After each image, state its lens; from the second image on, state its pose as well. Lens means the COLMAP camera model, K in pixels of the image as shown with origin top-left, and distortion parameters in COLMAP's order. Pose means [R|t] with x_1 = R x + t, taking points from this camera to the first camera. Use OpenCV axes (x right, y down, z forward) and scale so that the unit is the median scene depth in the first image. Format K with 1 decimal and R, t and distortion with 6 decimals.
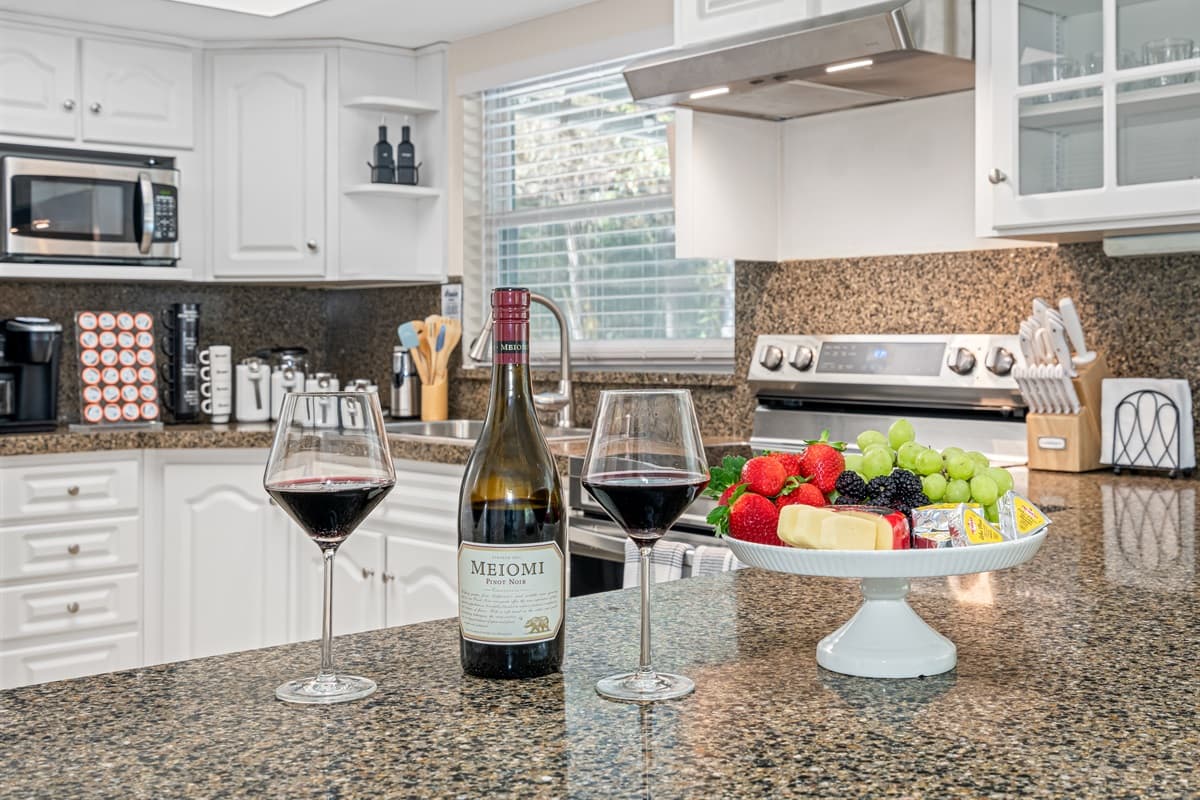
lens RADIAL K [[1450.6, 0, 576.1], [0, 1450.6, 319.4], [0, 0, 1]] dist [0.048489, 0.000000]
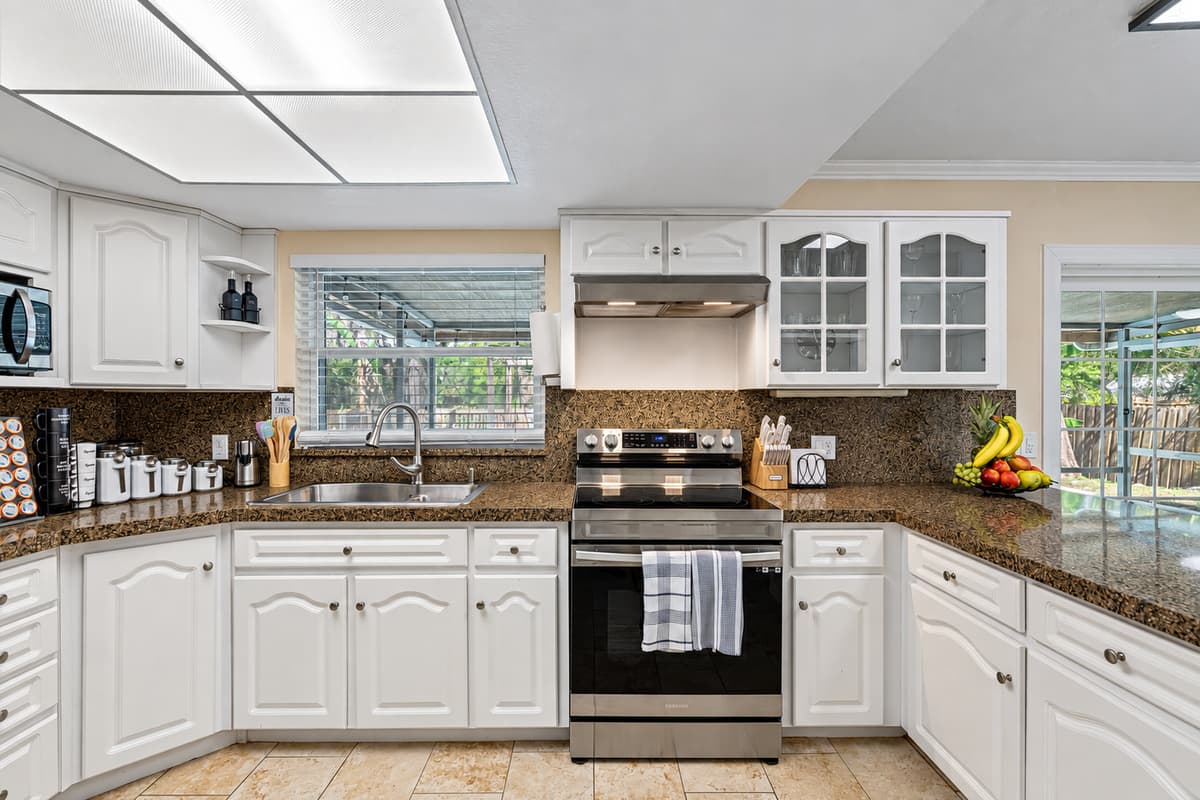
lens RADIAL K [[589.3, 0, 588.4], [0, 589.3, 391.9], [0, 0, 1]] dist [0.005385, 0.000325]
pose [[0.637029, 0.012150, 0.770744, -0.362372], [-0.012222, 0.999909, -0.005661, -0.026149], [-0.770743, -0.005814, 0.637120, 0.383514]]
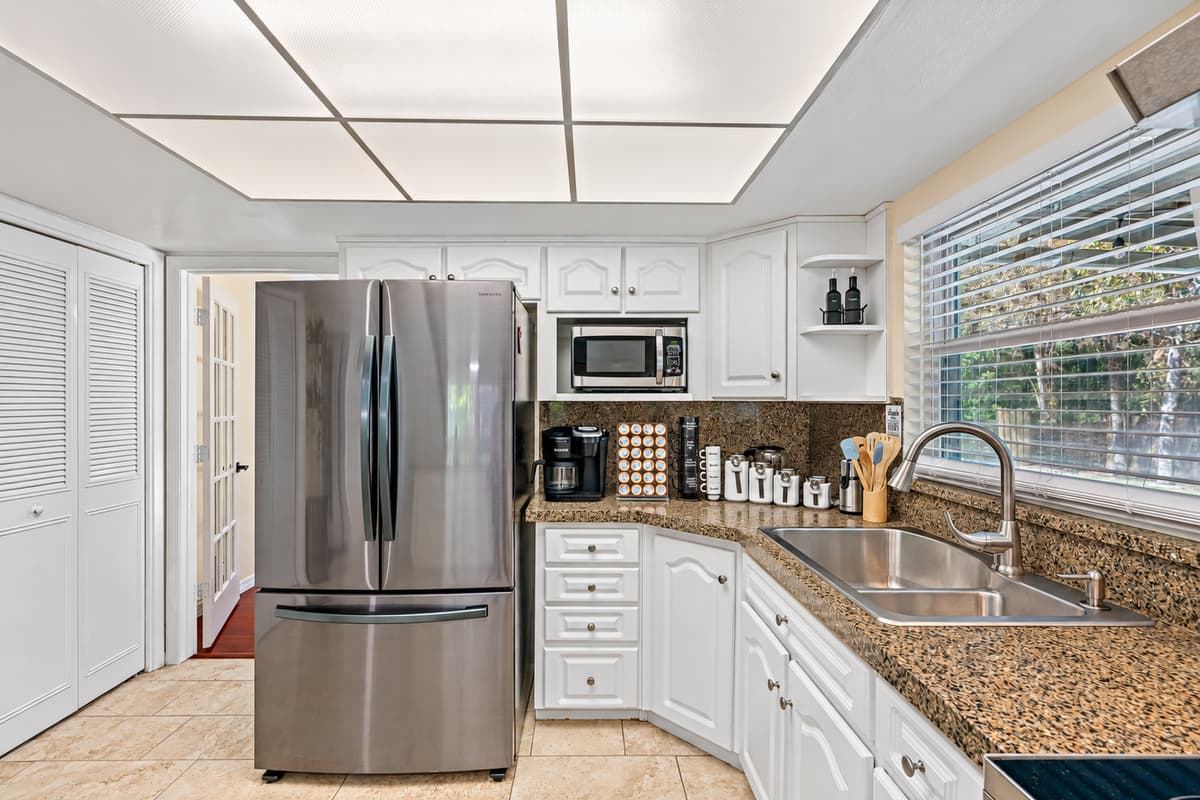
lens RADIAL K [[552.1, 0, 591.8], [0, 552.1, 398.8], [0, 0, 1]] dist [-0.006262, 0.001410]
pose [[0.774228, 0.002572, -0.632901, 0.008189], [0.003842, 0.999954, 0.008764, -0.034953], [0.632895, -0.009217, 0.774183, 0.510920]]
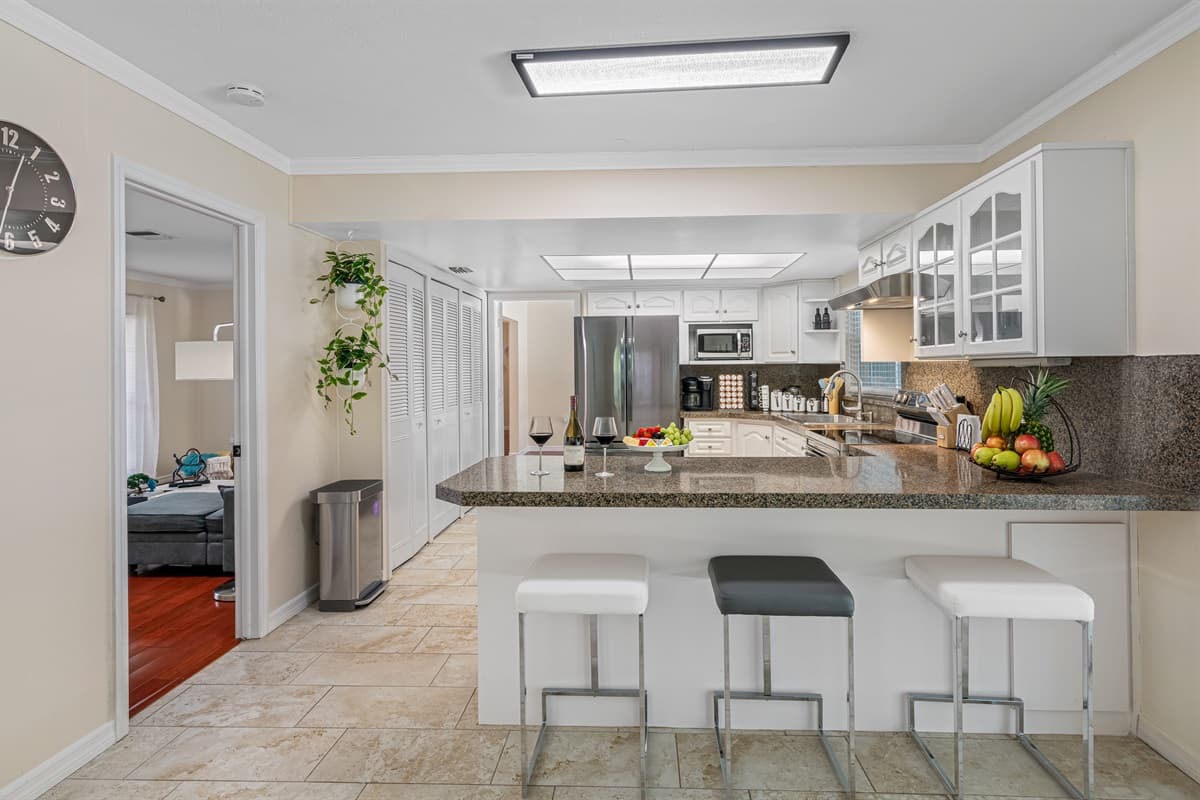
lens RADIAL K [[589.3, 0, 608.5], [0, 589.3, 359.4], [0, 0, 1]] dist [0.005385, 0.000325]
pose [[0.718161, -0.009921, -0.695807, 0.382710], [0.011769, 0.999929, -0.002110, -0.037909], [0.695778, -0.006674, 0.718226, -0.110805]]
